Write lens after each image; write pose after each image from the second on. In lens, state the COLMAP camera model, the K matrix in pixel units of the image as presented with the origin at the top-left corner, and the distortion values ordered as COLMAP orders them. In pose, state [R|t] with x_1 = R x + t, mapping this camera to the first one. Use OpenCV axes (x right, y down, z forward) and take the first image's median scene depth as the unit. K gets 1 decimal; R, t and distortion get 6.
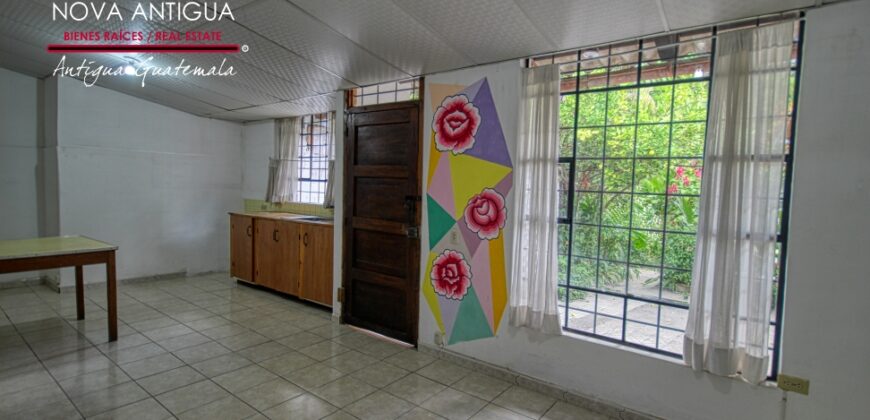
lens RADIAL K [[419.5, 0, 432.5], [0, 419.5, 210.4], [0, 0, 1]] dist [-0.001571, -0.000056]
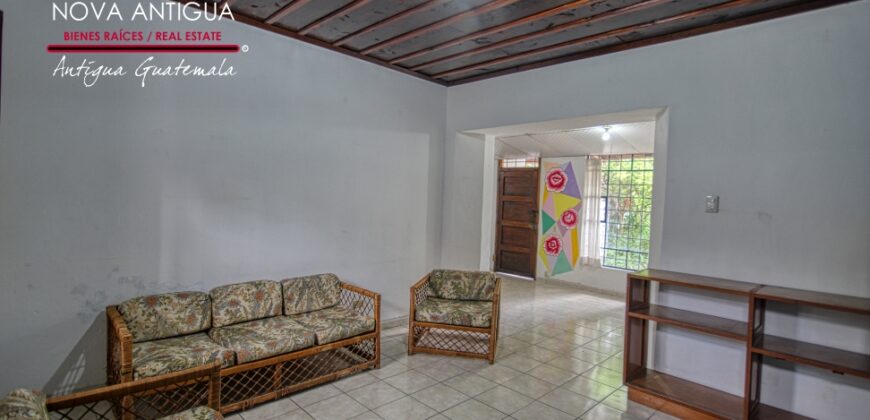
lens RADIAL K [[419.5, 0, 439.8], [0, 419.5, 210.2], [0, 0, 1]] dist [-0.001571, -0.000056]
pose [[0.993596, 0.015906, -0.111866, -0.322290], [-0.019839, 0.999221, -0.034126, 0.053564], [0.111236, 0.036126, 0.993137, -1.371777]]
